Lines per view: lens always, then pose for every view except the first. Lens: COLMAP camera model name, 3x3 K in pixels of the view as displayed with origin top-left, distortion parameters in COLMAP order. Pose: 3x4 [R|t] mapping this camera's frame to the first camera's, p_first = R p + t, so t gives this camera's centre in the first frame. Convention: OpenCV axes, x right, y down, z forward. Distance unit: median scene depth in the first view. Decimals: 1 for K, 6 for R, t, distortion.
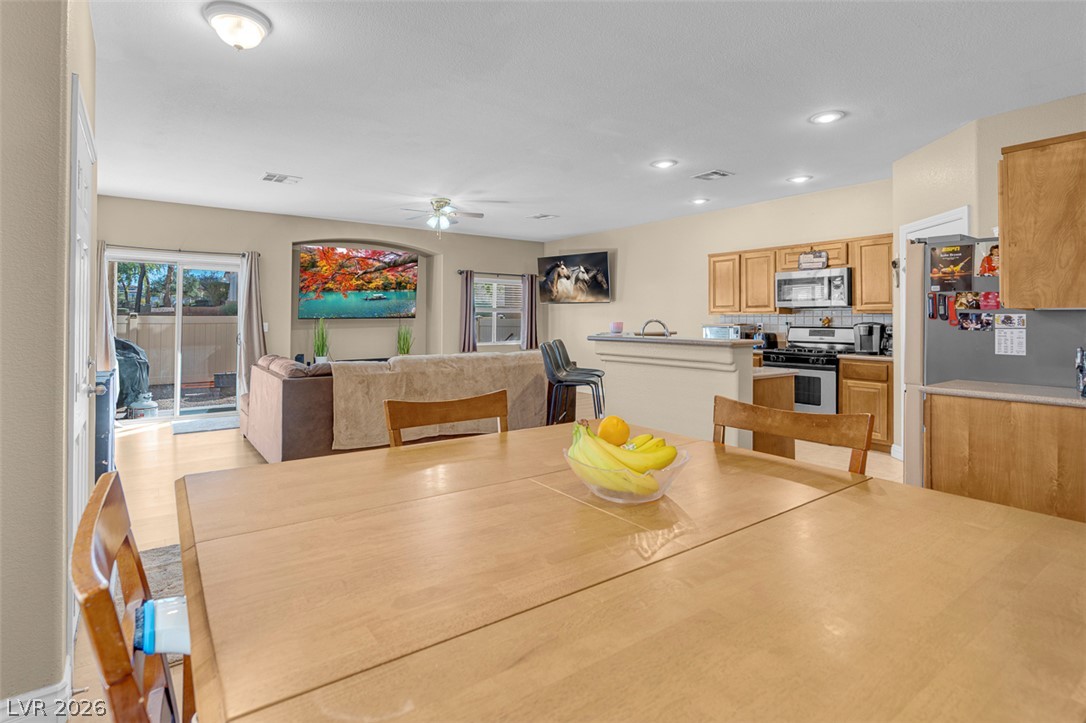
lens RADIAL K [[520.4, 0, 522.3], [0, 520.4, 285.8], [0, 0, 1]] dist [0.001679, 0.000293]
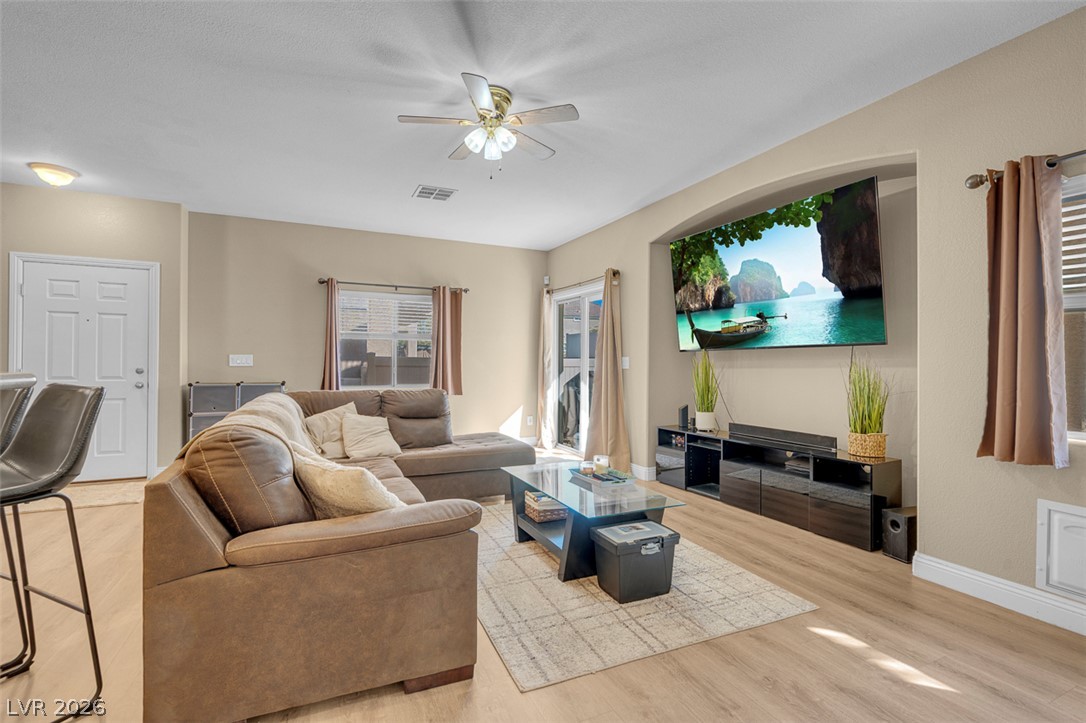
lens RADIAL K [[492.3, 0, 543.0], [0, 492.3, 361.5], [0, 0, 1]] dist [-0.000642, 0.000439]
pose [[-0.189902, -0.003169, -0.981798, 0.261852], [0.057984, 0.998213, -0.014437, 0.082920], [0.980089, -0.059670, -0.189379, 1.047283]]
